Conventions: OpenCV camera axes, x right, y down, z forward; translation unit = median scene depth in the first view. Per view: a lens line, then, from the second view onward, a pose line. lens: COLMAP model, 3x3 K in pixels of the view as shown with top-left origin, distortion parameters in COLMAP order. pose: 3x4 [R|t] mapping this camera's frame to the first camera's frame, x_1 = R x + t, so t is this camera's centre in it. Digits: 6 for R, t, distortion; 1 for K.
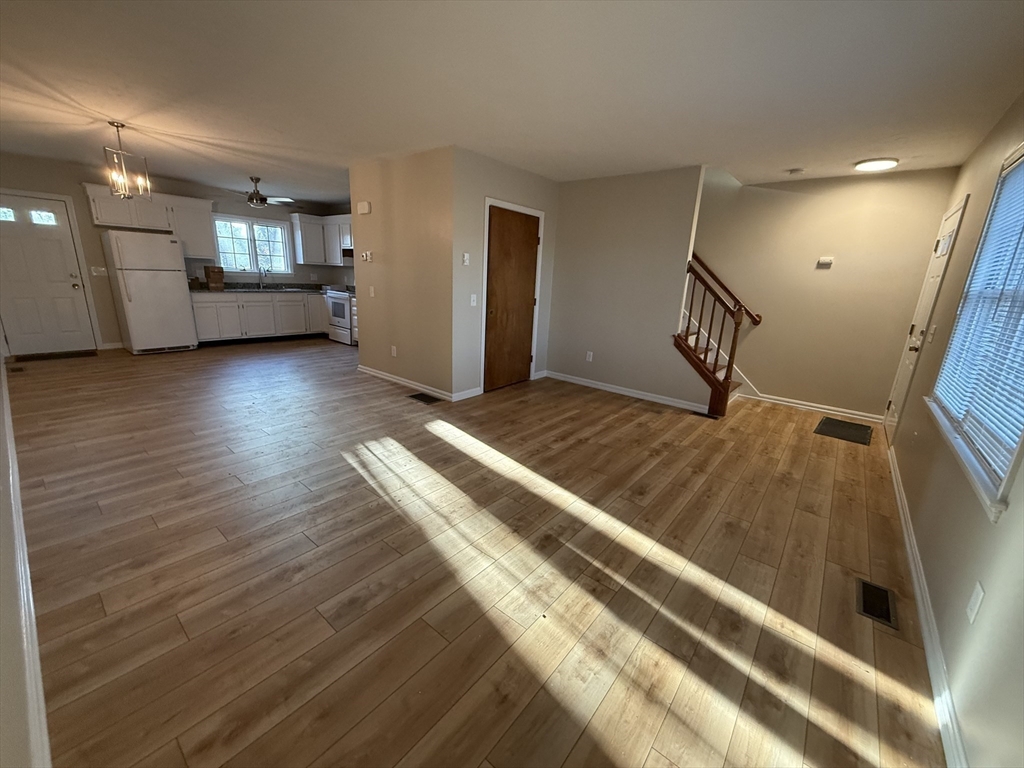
lens RADIAL K [[406.3, 0, 511.9], [0, 406.3, 381.3], [0, 0, 1]] dist [-0.001502, 0.000597]
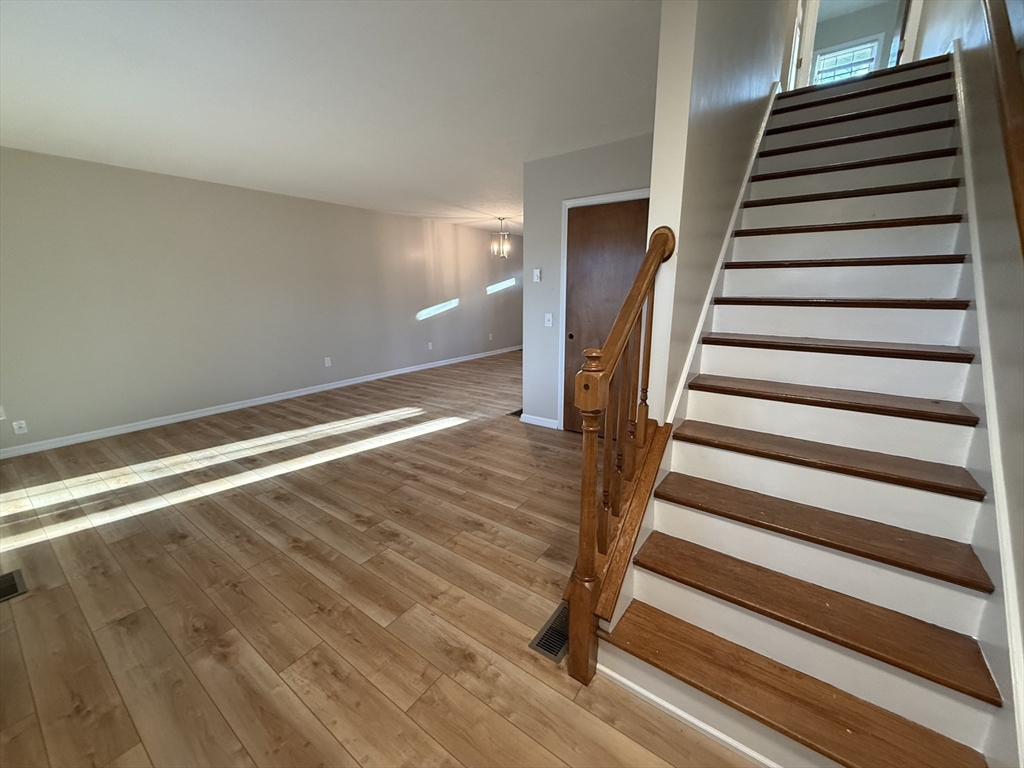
lens RADIAL K [[406.3, 0, 512.1], [0, 406.3, 384.6], [0, 0, 1]] dist [-0.001502, 0.000597]
pose [[0.066271, 0.182364, -0.980995, 0.925340], [-0.243592, 0.956366, 0.161330, -0.216524], [0.967611, 0.228271, 0.107802, 0.986547]]
